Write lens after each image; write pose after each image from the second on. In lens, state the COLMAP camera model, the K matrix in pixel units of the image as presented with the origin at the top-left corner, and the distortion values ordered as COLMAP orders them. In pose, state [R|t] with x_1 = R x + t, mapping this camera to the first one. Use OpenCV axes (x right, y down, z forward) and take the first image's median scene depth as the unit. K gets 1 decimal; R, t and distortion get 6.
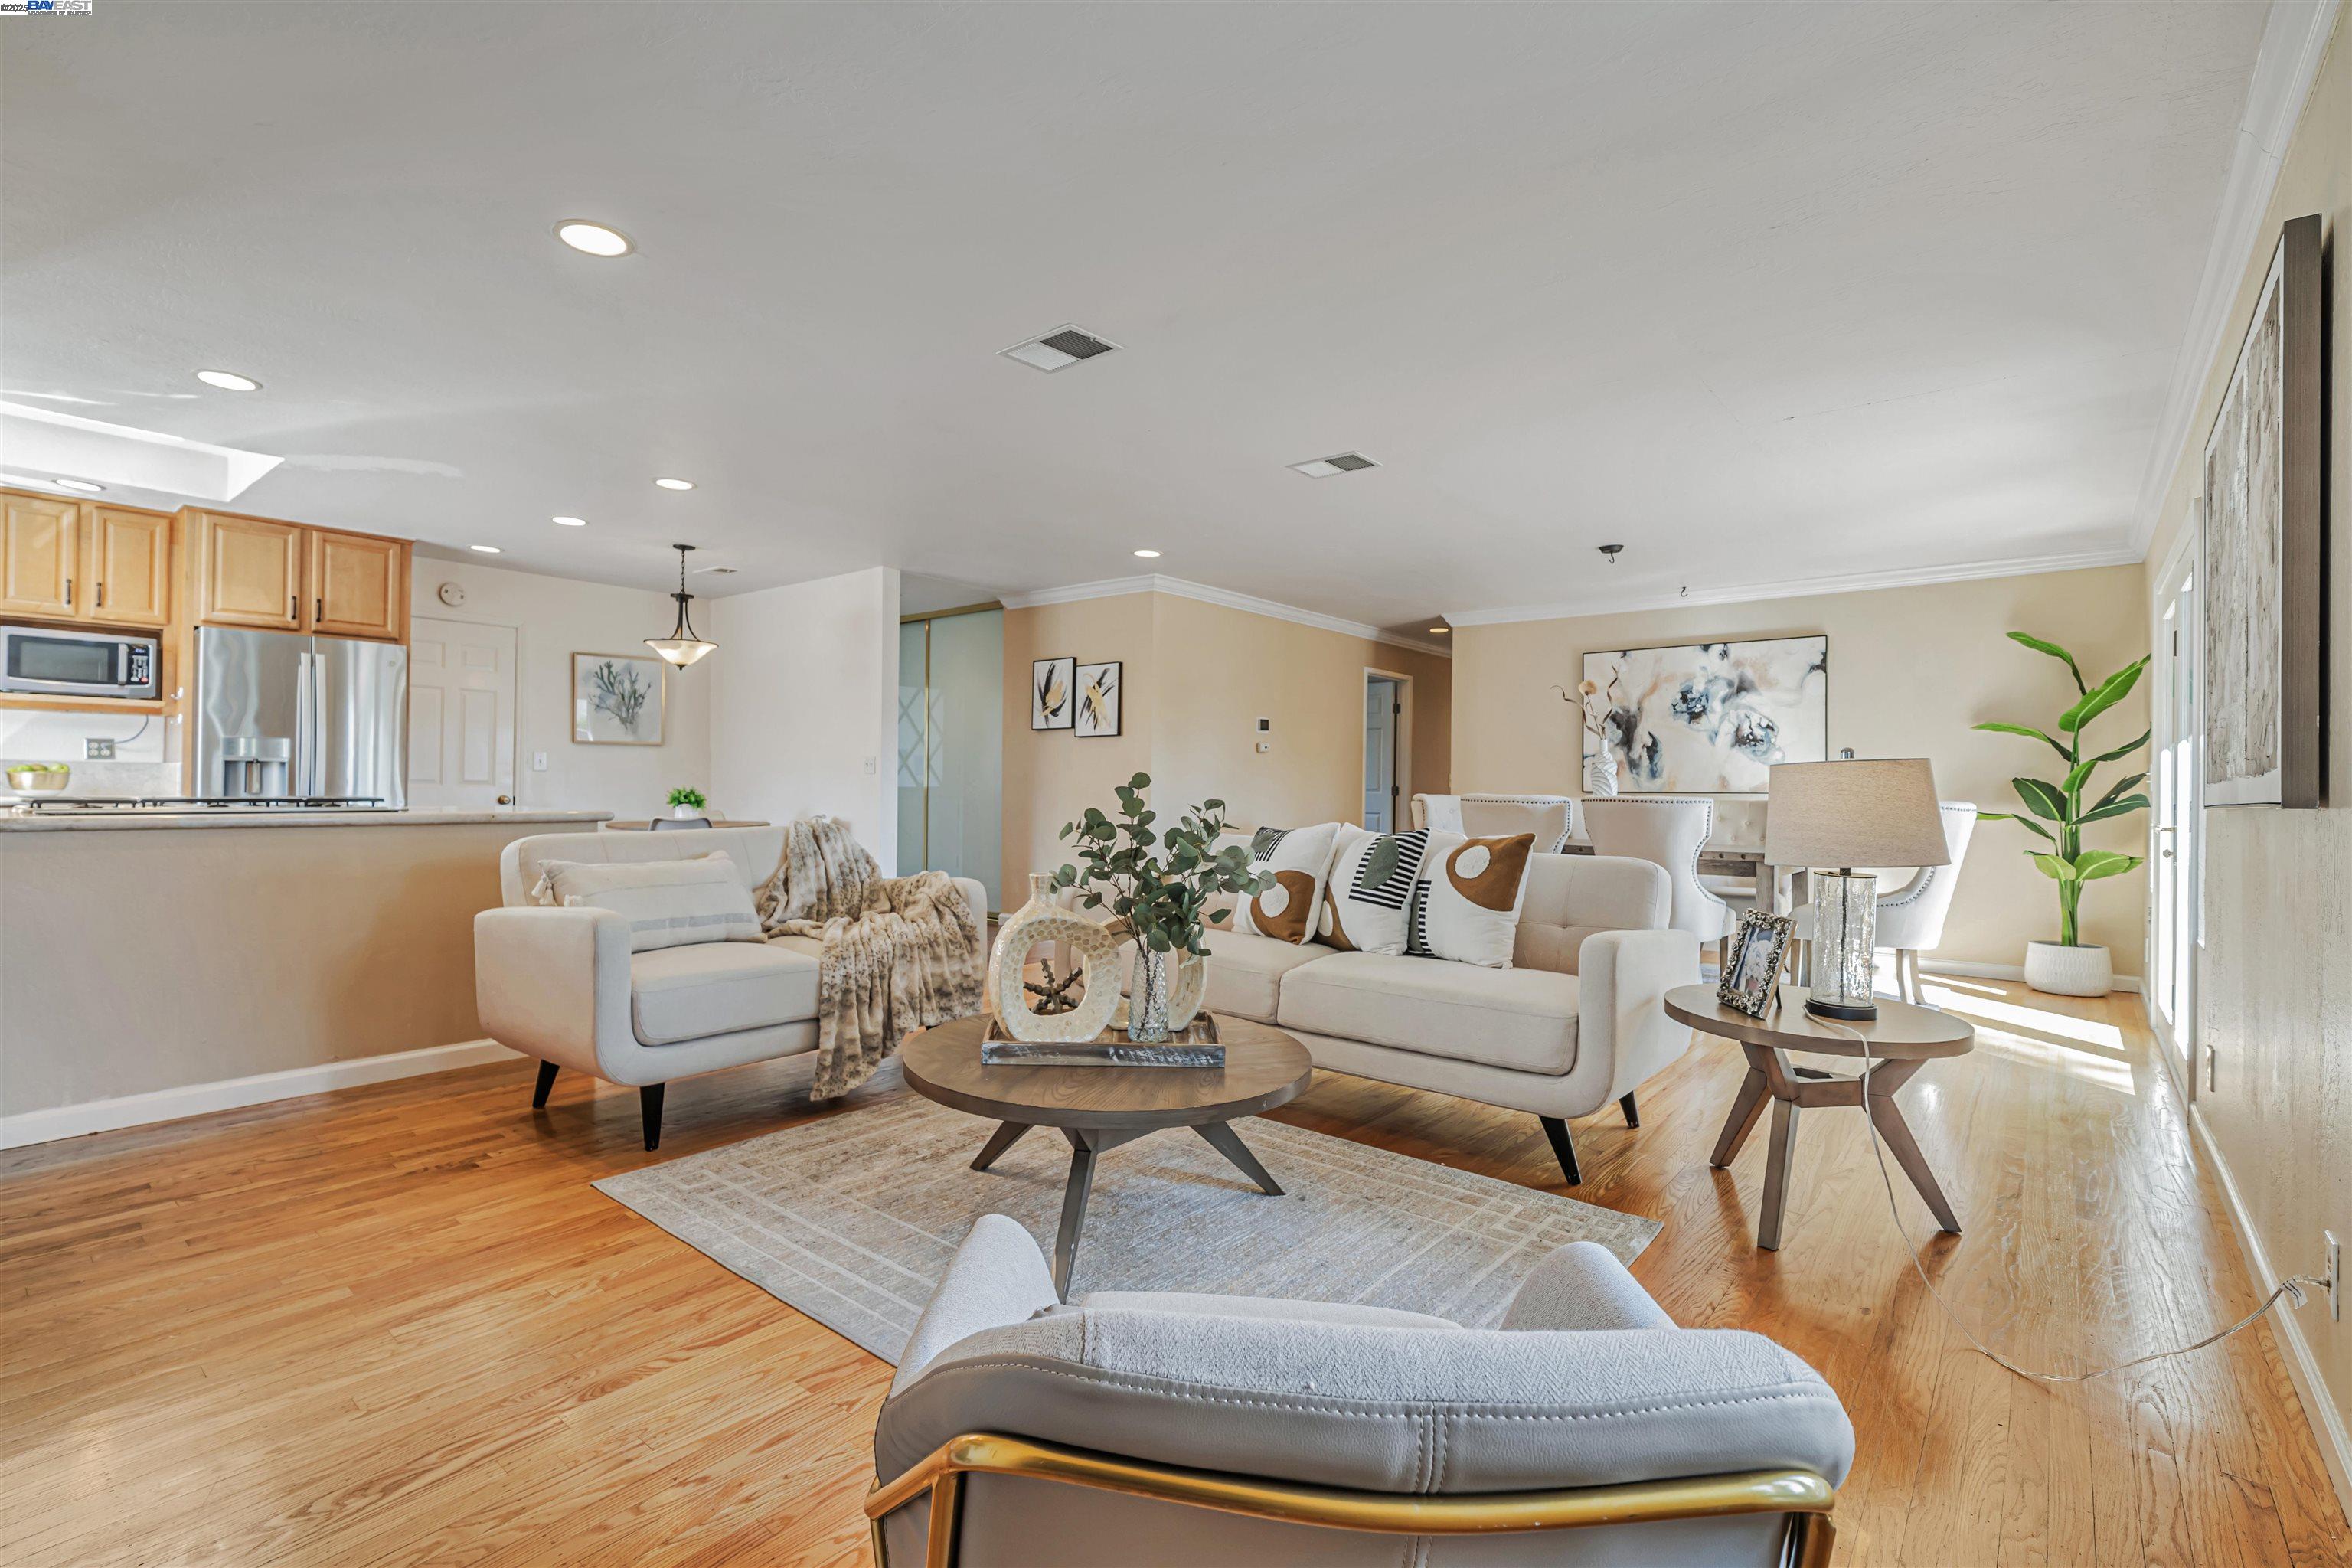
lens RADIAL K [[1066.2, 0, 1143.8], [0, 1066.2, 784.5], [0, 0, 1]] dist [0.013185, -0.005293]
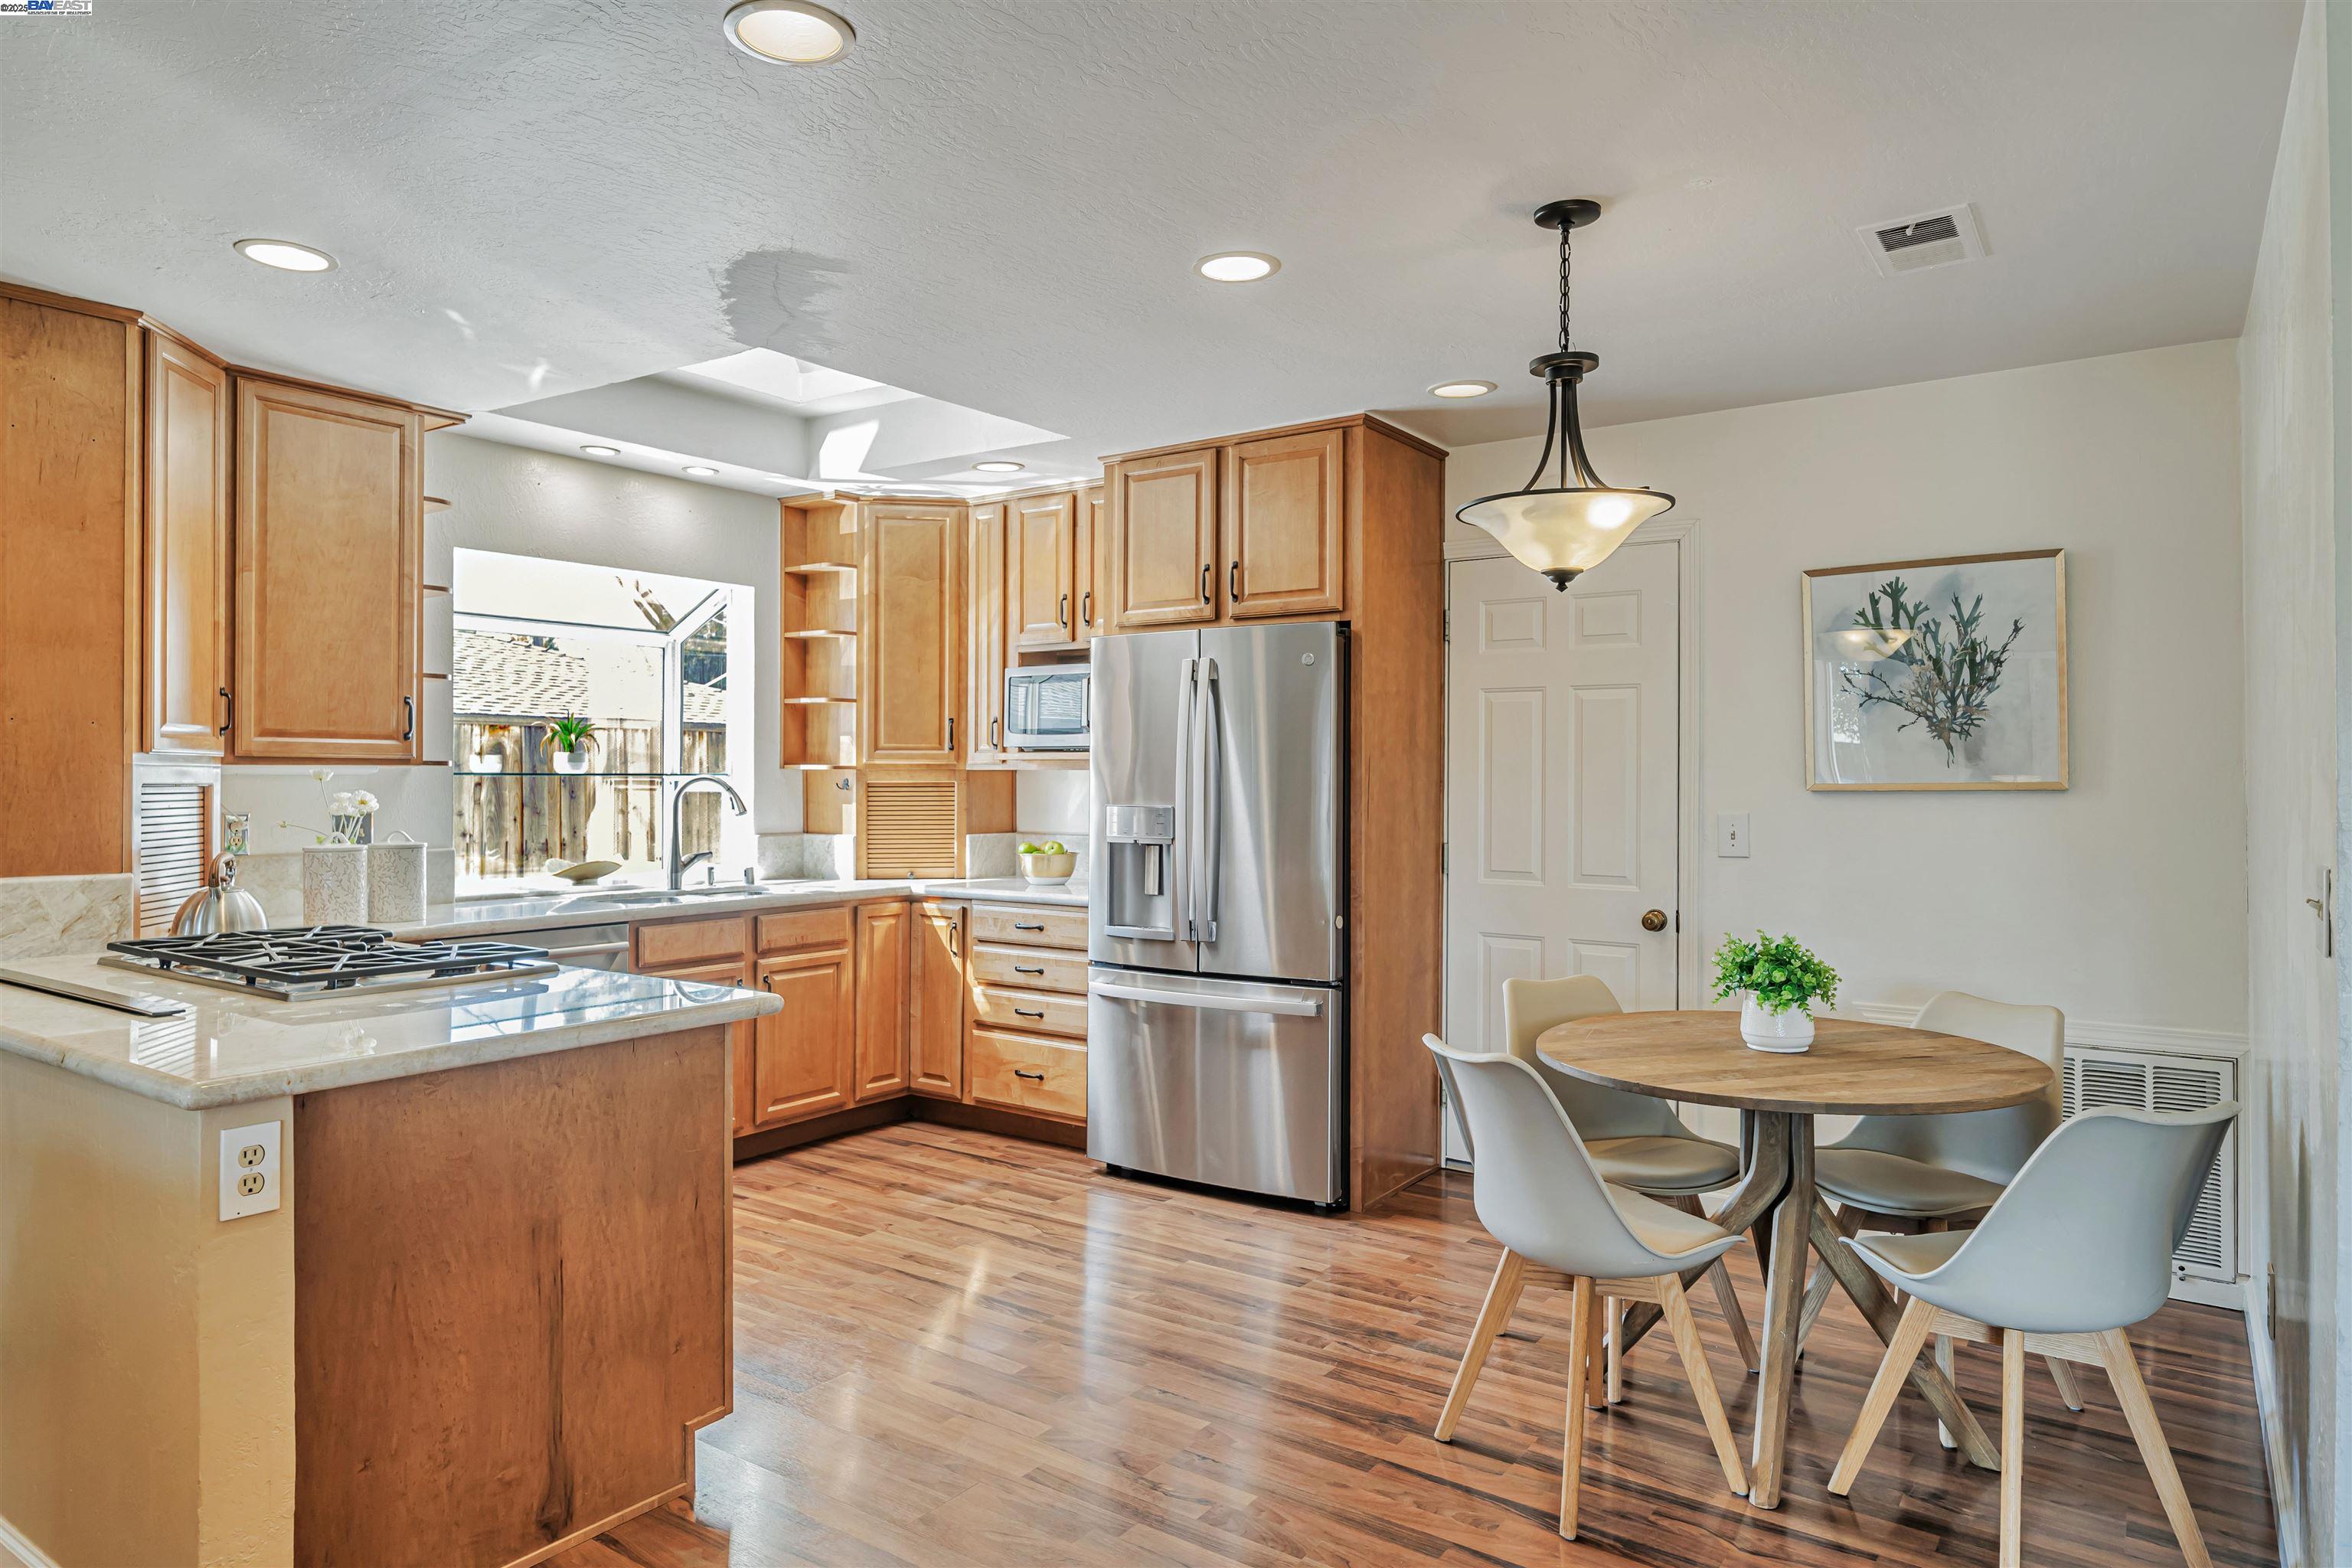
lens RADIAL K [[1427.7, 0, 1157.2], [0, 1427.7, 769.9], [0, 0, 1]] dist [-0.000118, 0.000743]
pose [[0.092346, -0.018970, -0.995546, -0.009552], [-0.000494, 0.999818, -0.019097, -0.044764], [0.995727, 0.002255, 0.092320, 0.863858]]
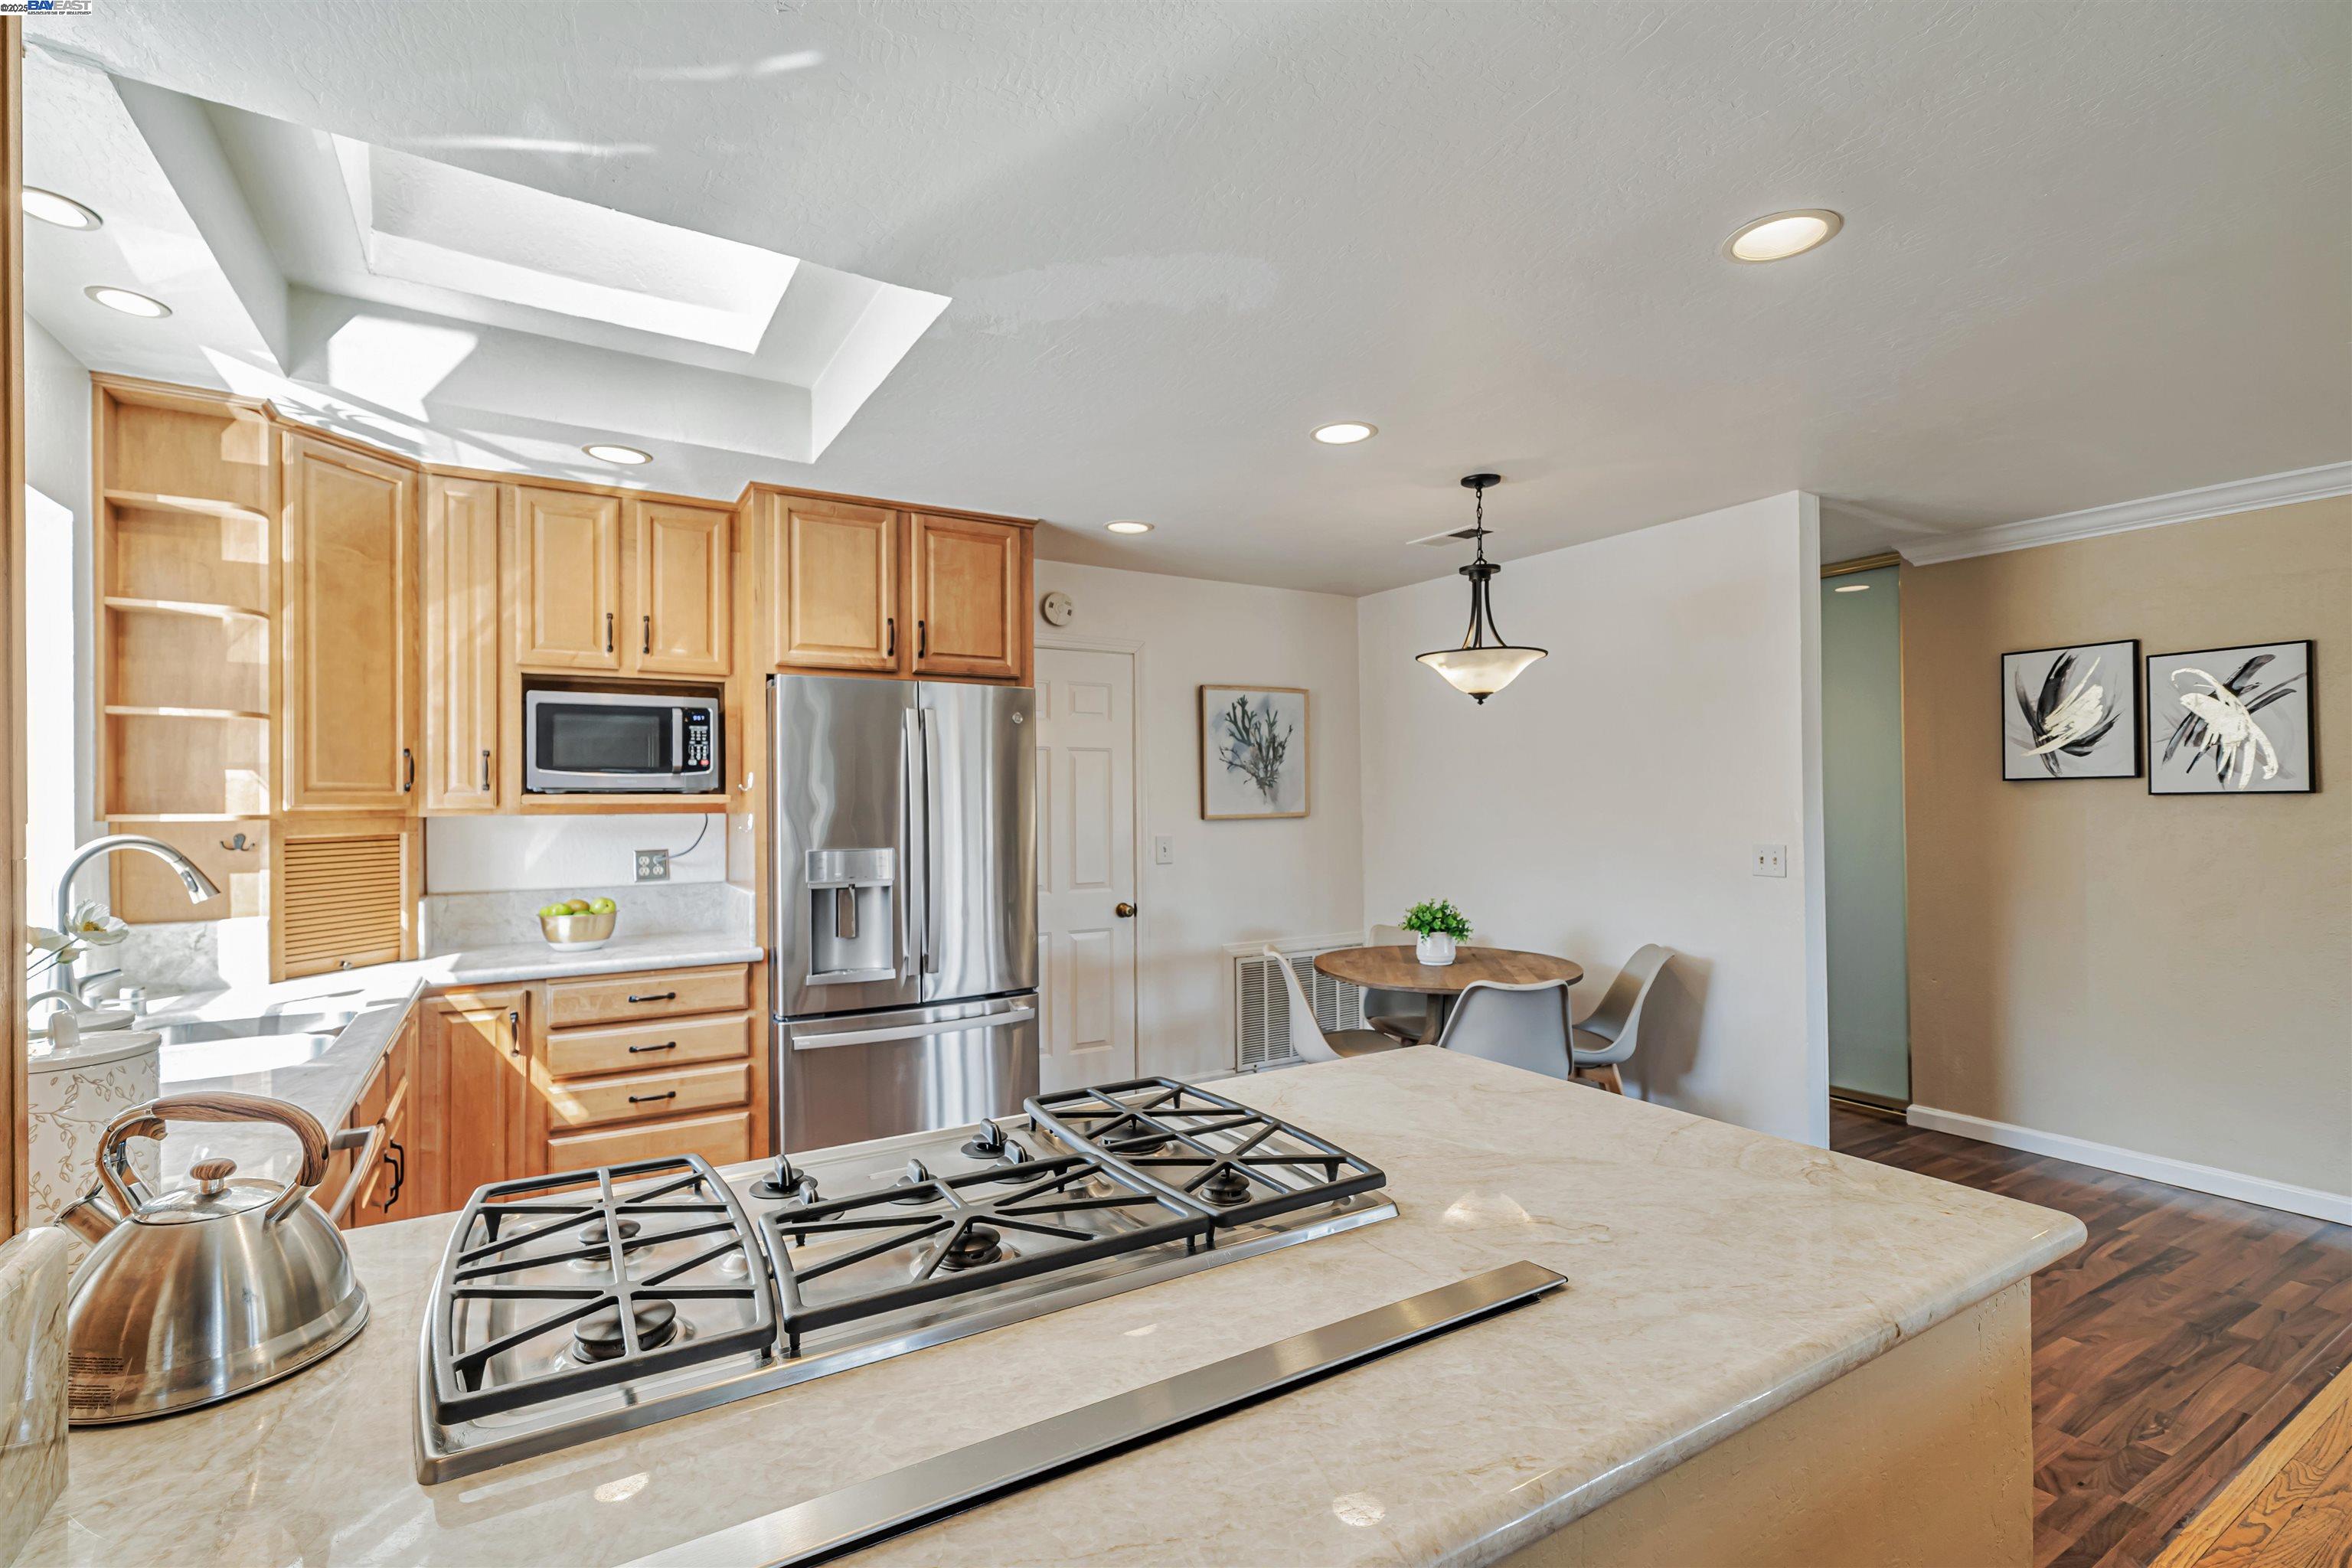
lens RADIAL K [[1056.7, 0, 1144.7], [0, 1056.7, 800.7], [0, 0, 1]] dist [-0.000731, -0.000138]
pose [[0.945713, -0.021441, -0.324294, -0.435380], [0.021428, 0.999764, -0.003612, -0.060967], [0.324295, -0.003533, 0.945950, 0.444976]]
